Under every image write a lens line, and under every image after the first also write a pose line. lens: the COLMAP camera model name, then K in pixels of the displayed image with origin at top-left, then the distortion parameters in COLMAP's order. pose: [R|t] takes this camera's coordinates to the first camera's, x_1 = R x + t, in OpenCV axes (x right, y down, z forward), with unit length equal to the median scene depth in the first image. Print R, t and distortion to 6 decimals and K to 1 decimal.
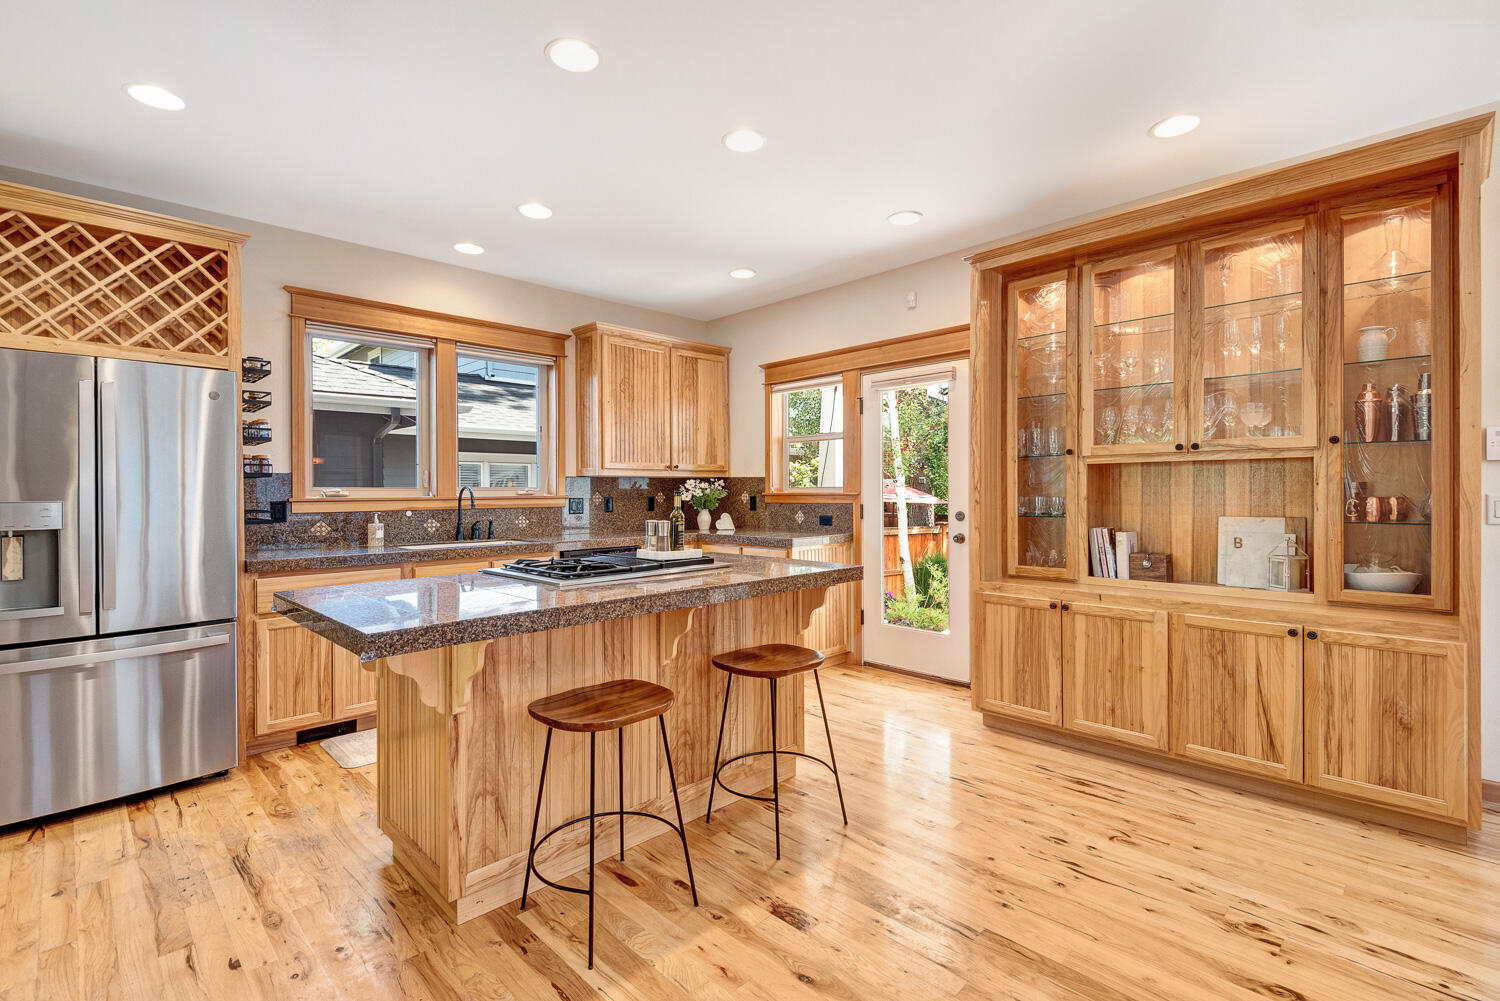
lens RADIAL K [[691.8, 0, 753.7], [0, 691.8, 489.2], [0, 0, 1]] dist [0.017124, -0.001262]
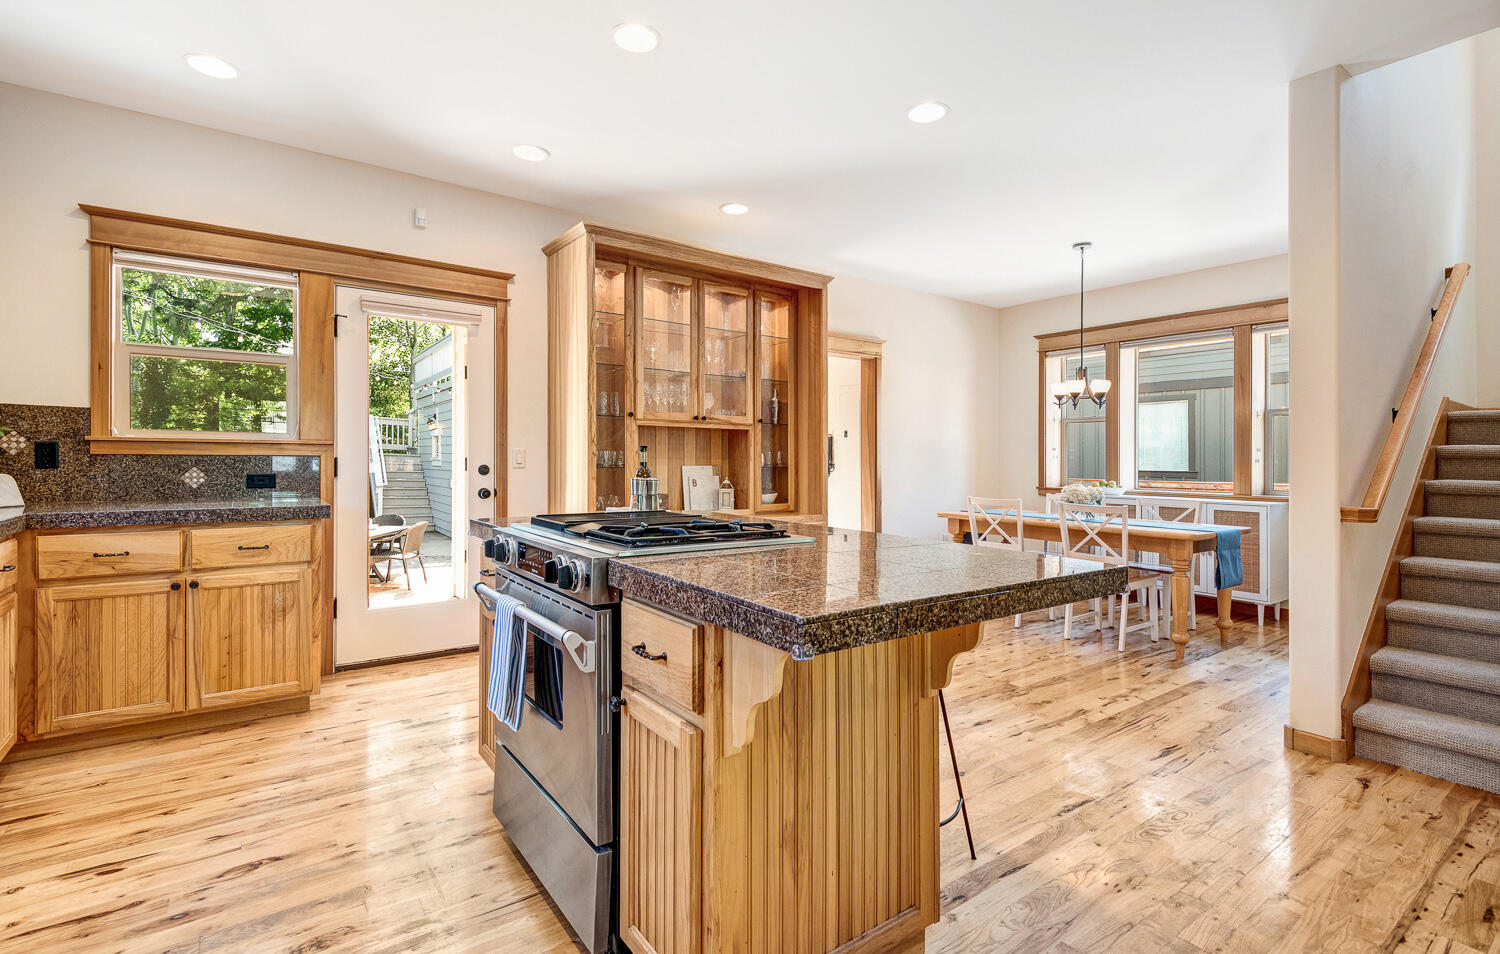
lens RADIAL K [[684.4, 0, 744.5], [0, 684.4, 453.2], [0, 0, 1]] dist [0.034966, -0.000229]
pose [[0.155747, 0.016721, 0.987655, -0.609808], [-0.013905, 0.999795, -0.014733, 0.025971], [-0.987699, -0.011439, 0.155948, 0.524911]]
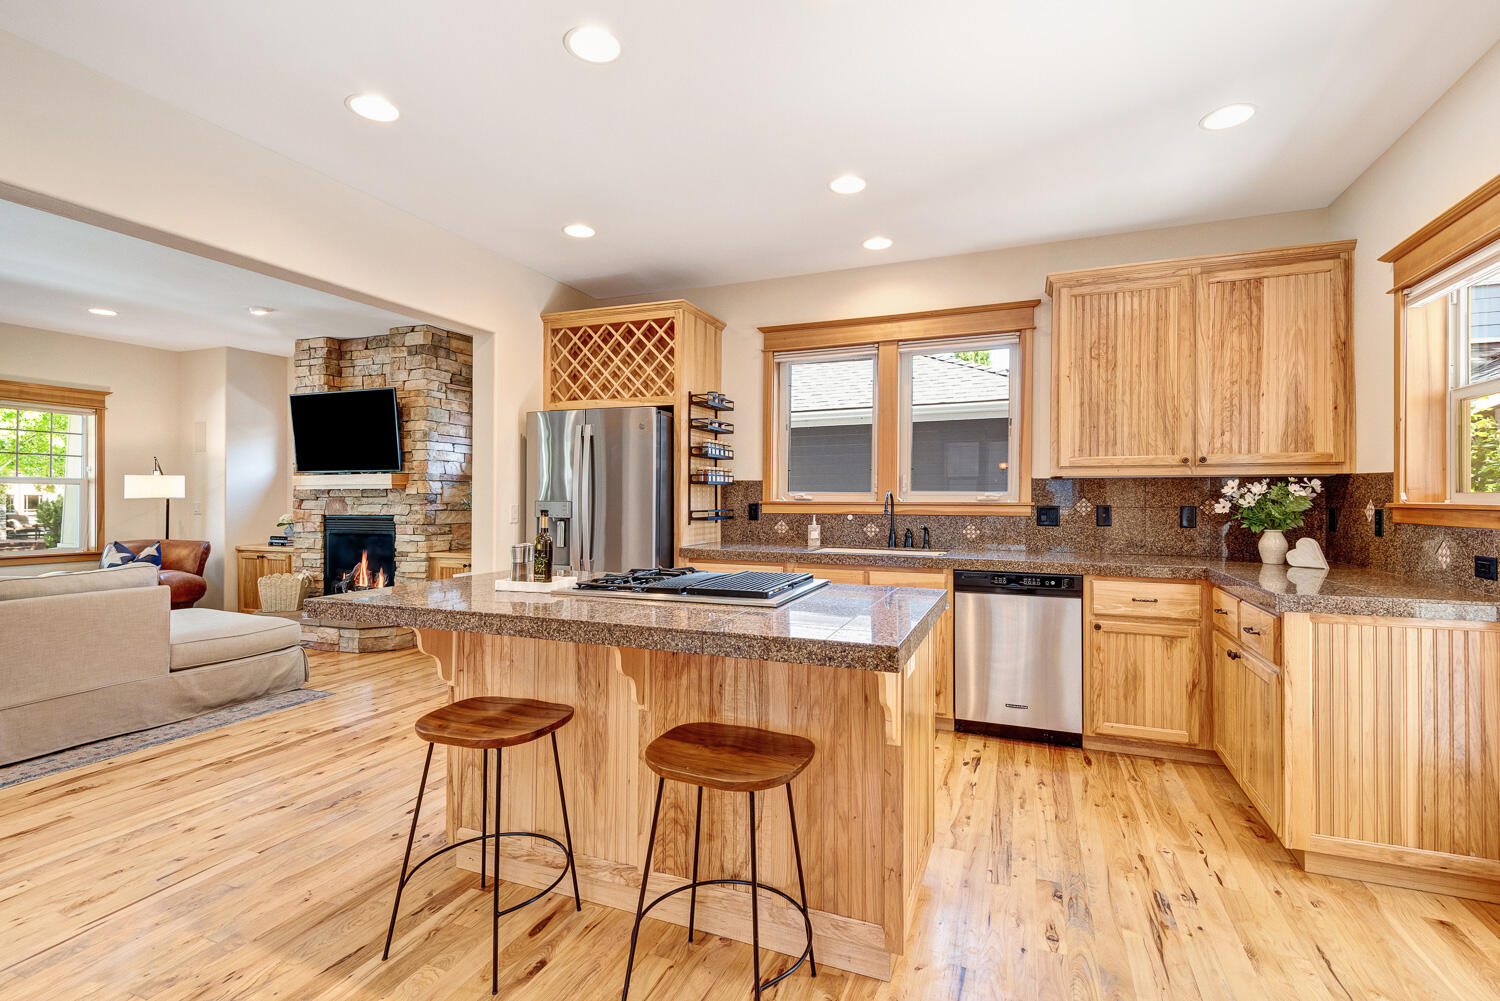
lens RADIAL K [[691.8, 0, 753.7], [0, 691.8, 489.2], [0, 0, 1]] dist [0.017124, -0.001262]
pose [[0.390473, -0.001404, -0.920613, 0.413457], [-0.001325, 0.999997, -0.002087, -0.004712], [0.920613, 0.002035, 0.390470, 0.483391]]
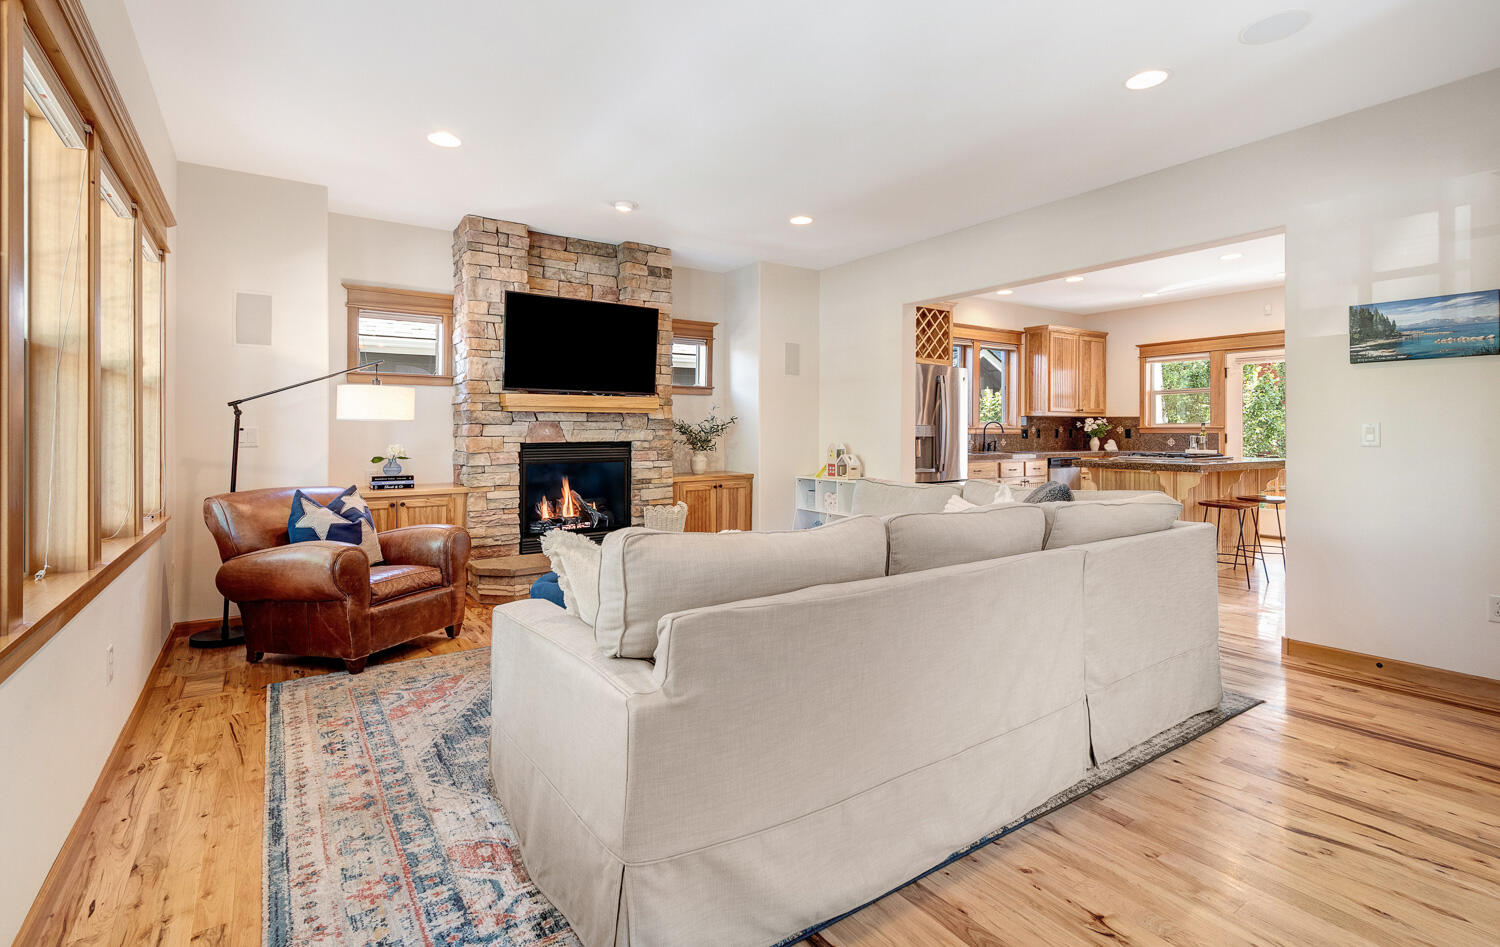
lens RADIAL K [[690.5, 0, 747.3], [0, 690.5, 430.6], [0, 0, 1]] dist [0.028012, -0.012411]
pose [[0.982468, 0.006866, -0.186303, -0.749540], [-0.006789, 0.999976, 0.001052, 0.024225], [0.186306, 0.000231, 0.982492, -0.947481]]
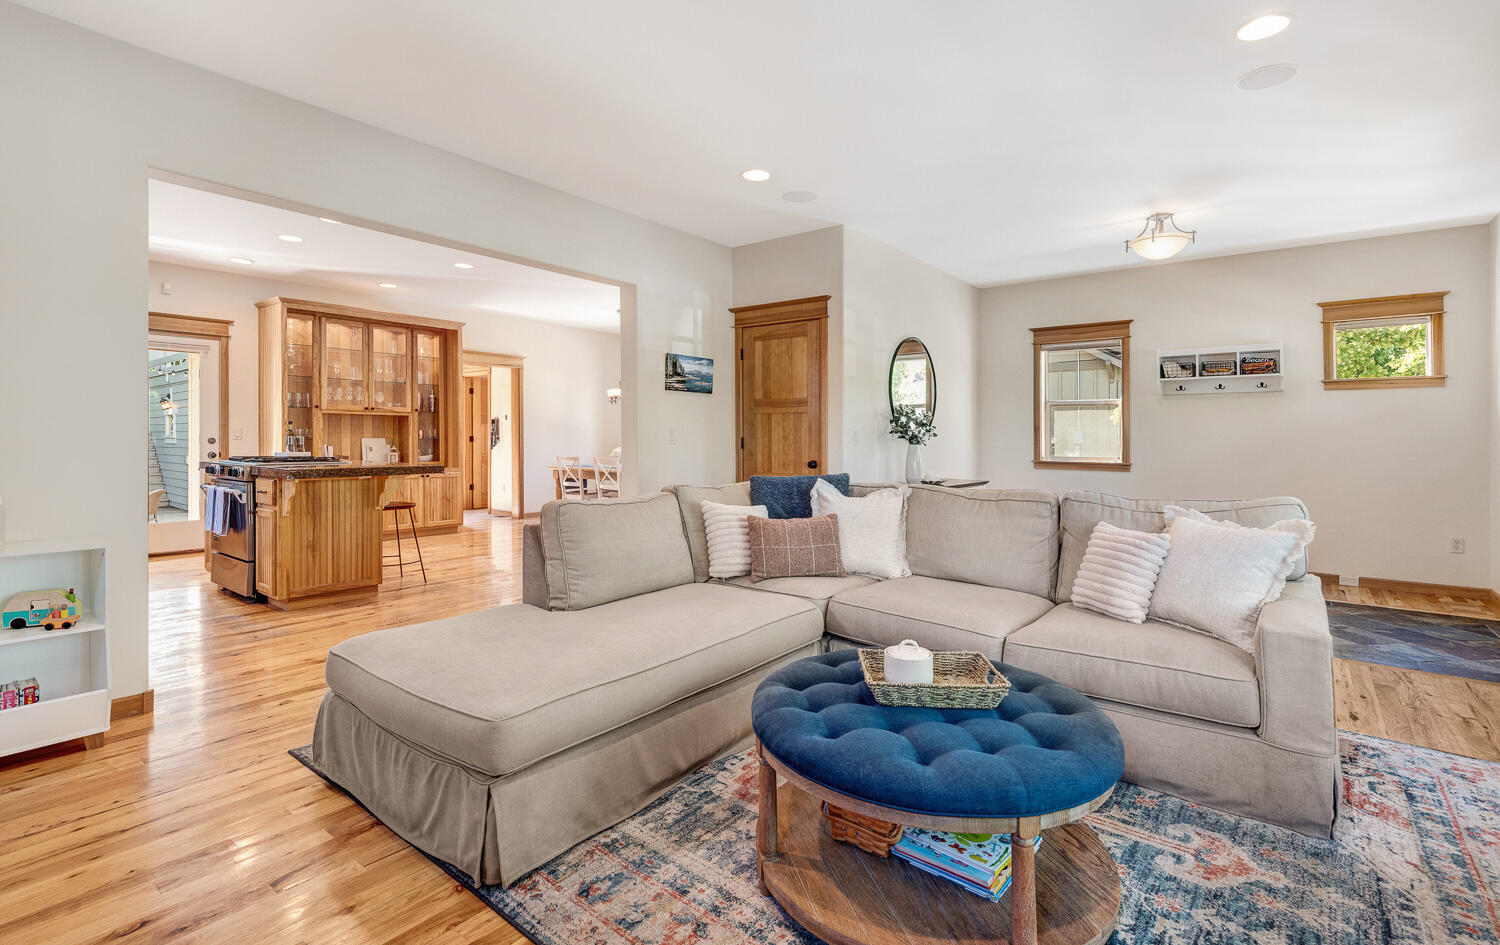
lens RADIAL K [[690.5, 0, 747.3], [0, 690.5, 429.6], [0, 0, 1]] dist [0.028012, -0.012411]
pose [[-0.116710, 0.018826, 0.992988, -1.467485], [-0.008796, 0.999762, -0.019988, 0.036982], [-0.993127, -0.011067, -0.116516, -0.009245]]
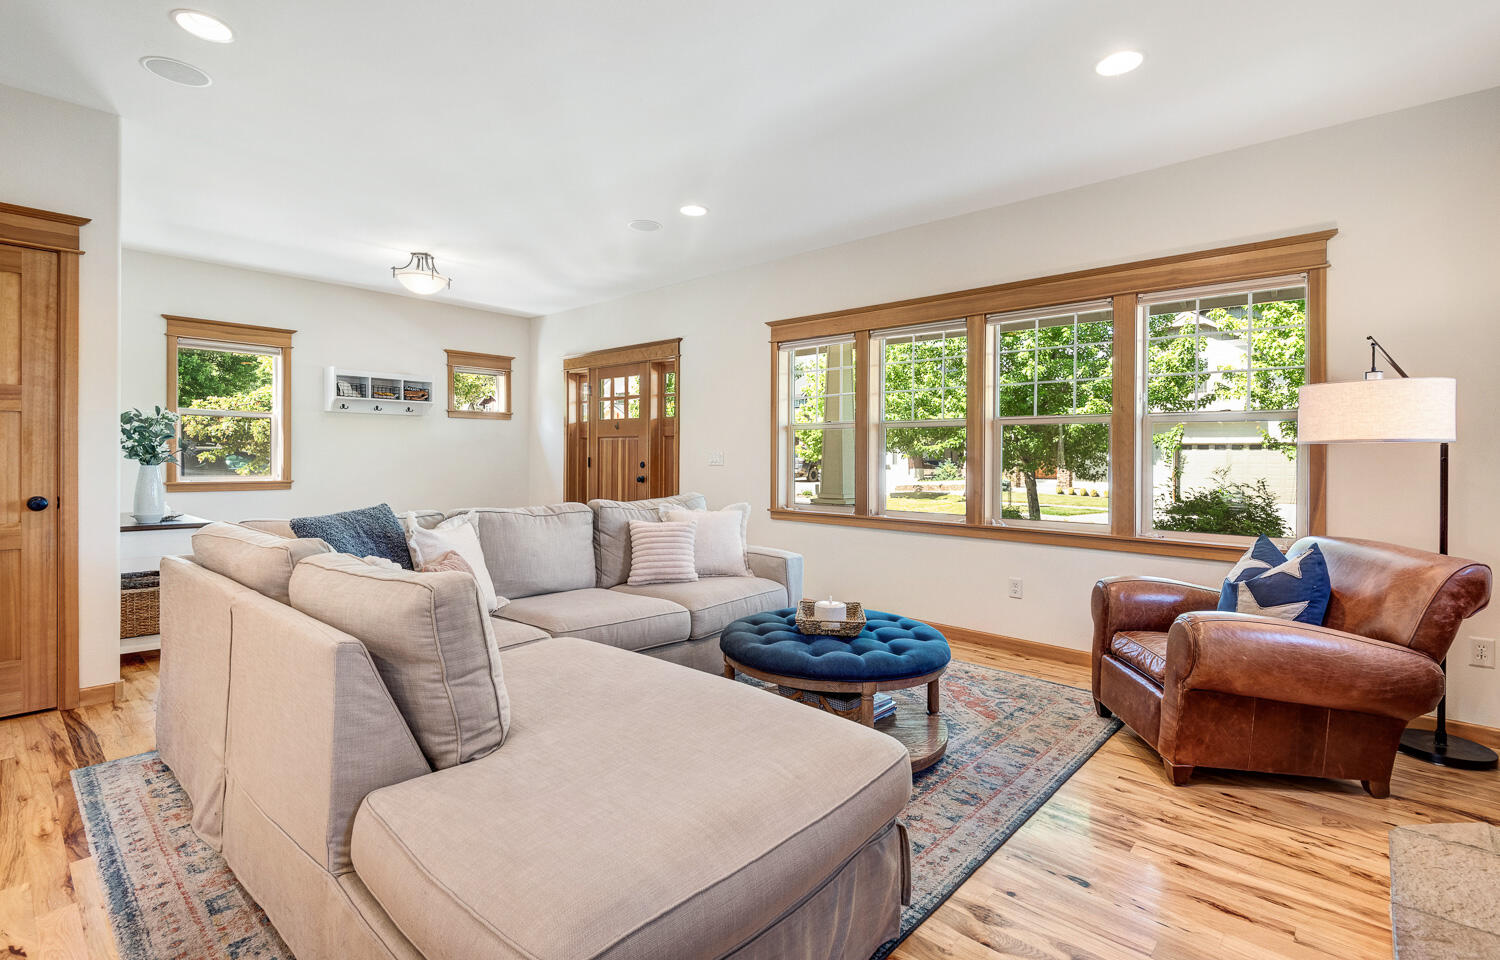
lens RADIAL K [[684.4, 0, 744.5], [0, 684.4, 456.2], [0, 0, 1]] dist [0.034966, -0.000229]
pose [[-0.999096, 0.000594, -0.042518, -0.919227], [0.000702, 0.999997, -0.002522, 0.027099], [0.042517, -0.002549, -0.999093, 0.501916]]
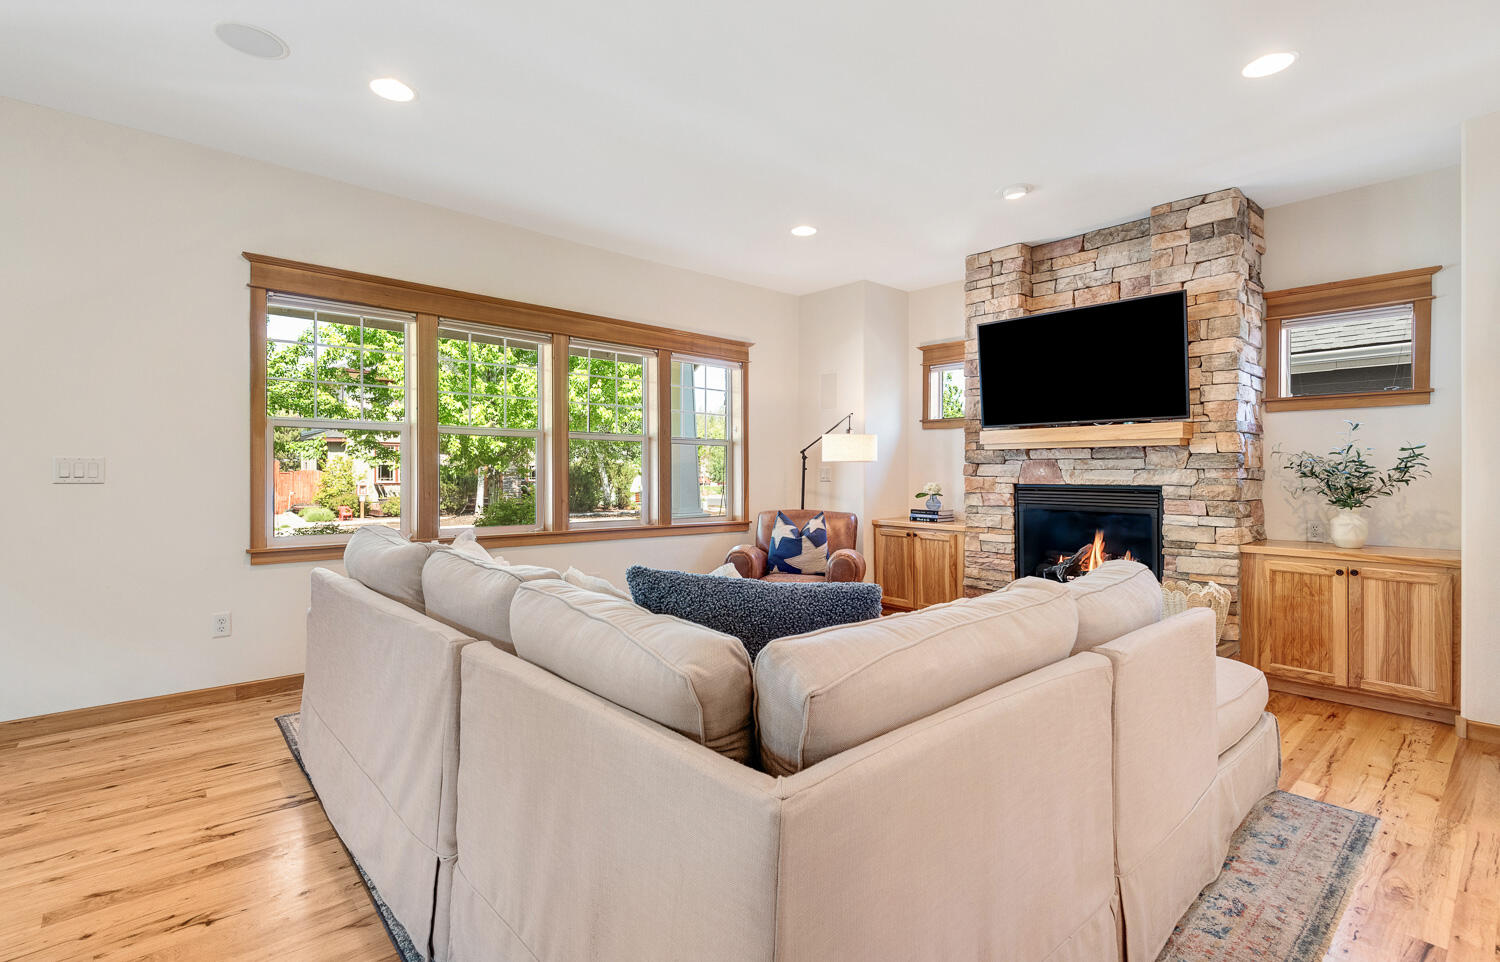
lens RADIAL K [[690.8, 0, 748.6], [0, 690.8, 465.2], [0, 0, 1]] dist [0.016281, -0.000378]
pose [[-0.063398, 0.001217, -0.997988, -0.216635], [-0.001575, 0.999998, 0.001319, 0.019181], [0.997987, 0.001656, -0.063396, -0.159586]]
